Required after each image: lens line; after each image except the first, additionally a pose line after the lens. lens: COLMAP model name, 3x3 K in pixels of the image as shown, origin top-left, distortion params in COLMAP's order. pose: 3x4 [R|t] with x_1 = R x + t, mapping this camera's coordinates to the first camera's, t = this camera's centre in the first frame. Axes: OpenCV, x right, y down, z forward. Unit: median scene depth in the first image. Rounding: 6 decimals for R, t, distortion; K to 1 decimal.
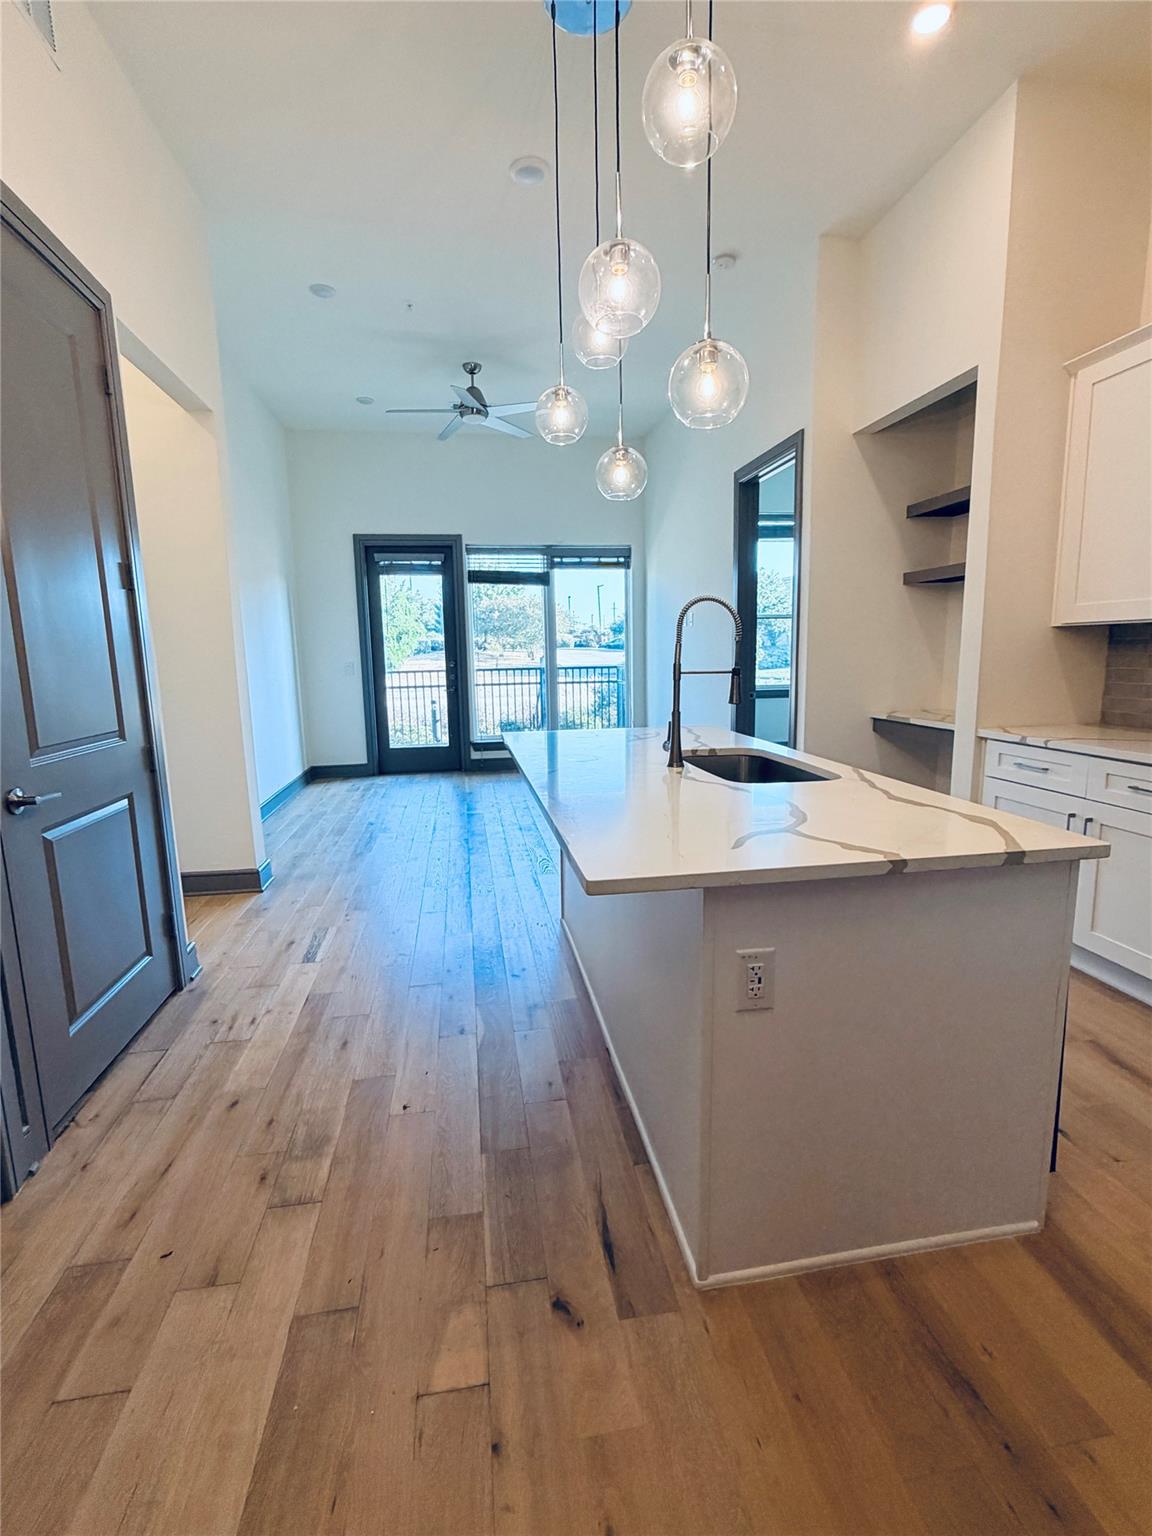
lens RADIAL K [[679.0, 0, 573.3], [0, 679.0, 757.7], [0, 0, 1]] dist [0.004213, 0.000420]
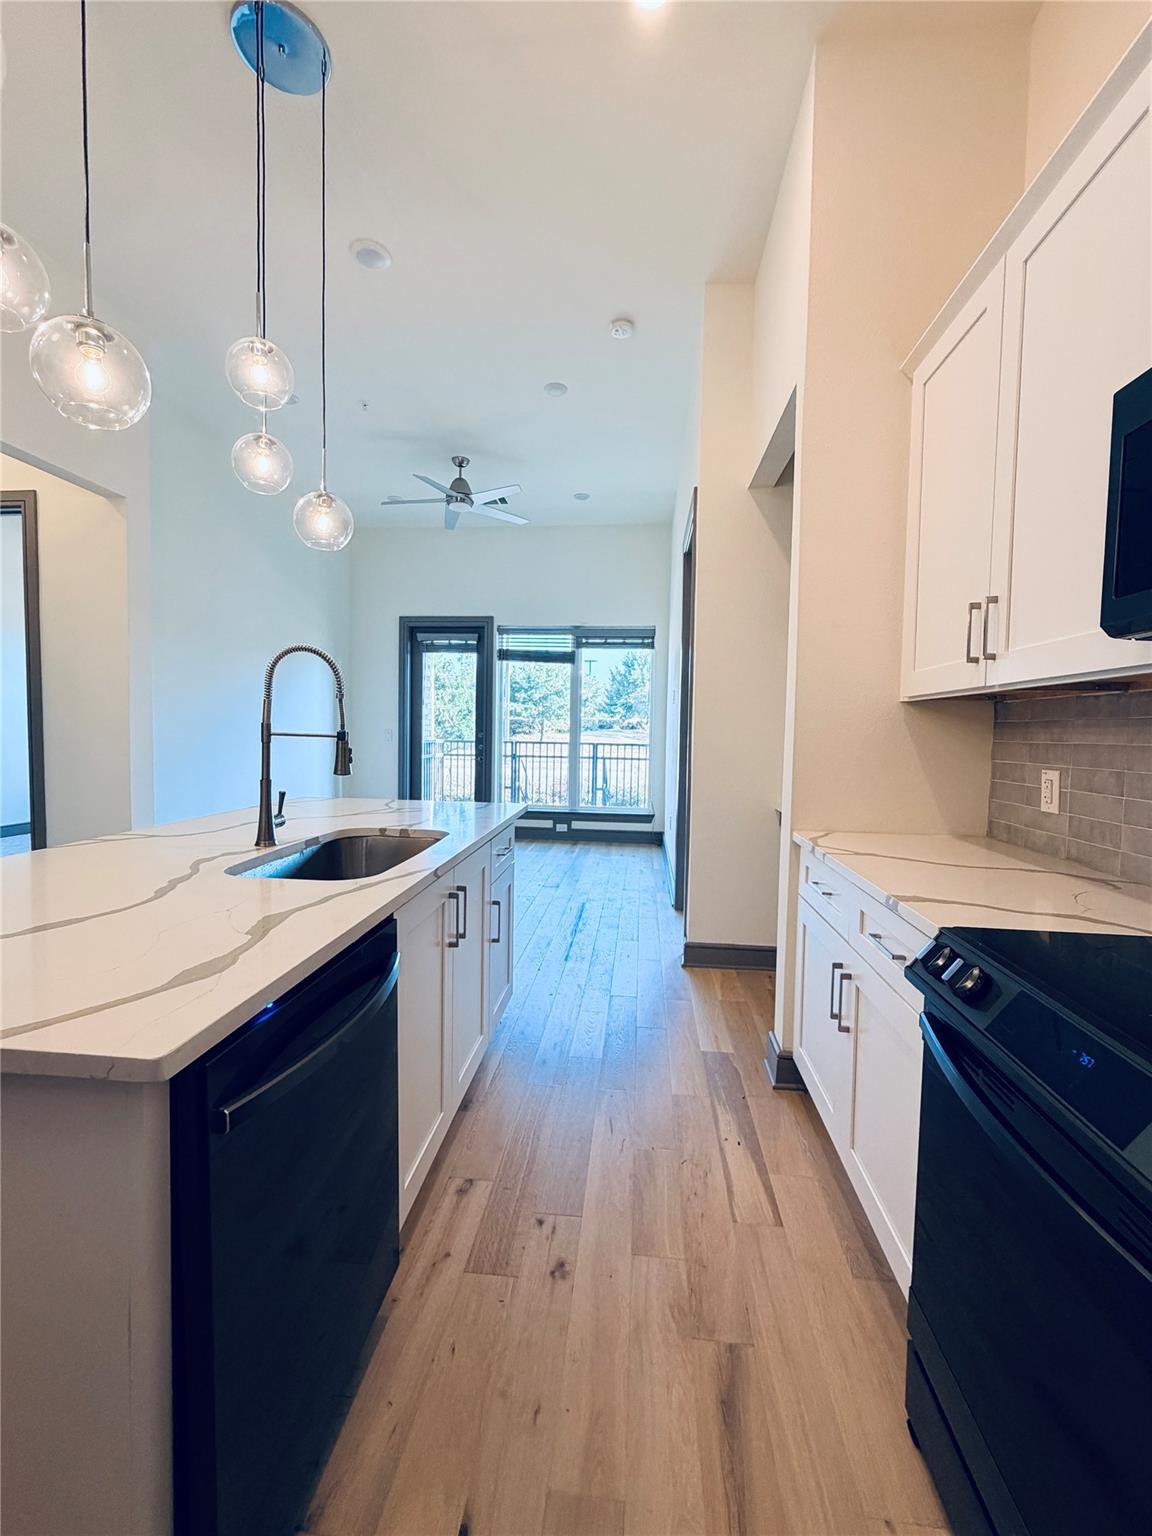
lens RADIAL K [[617.6, 0, 579.1], [0, 617.6, 767.7], [0, 0, 1]] dist [-0.002879, -0.000532]
pose [[0.967736, 0.052463, -0.246444, 0.219529], [-0.076164, 0.993237, -0.087637, -0.014118], [0.240179, 0.103579, 0.965187, 0.109971]]
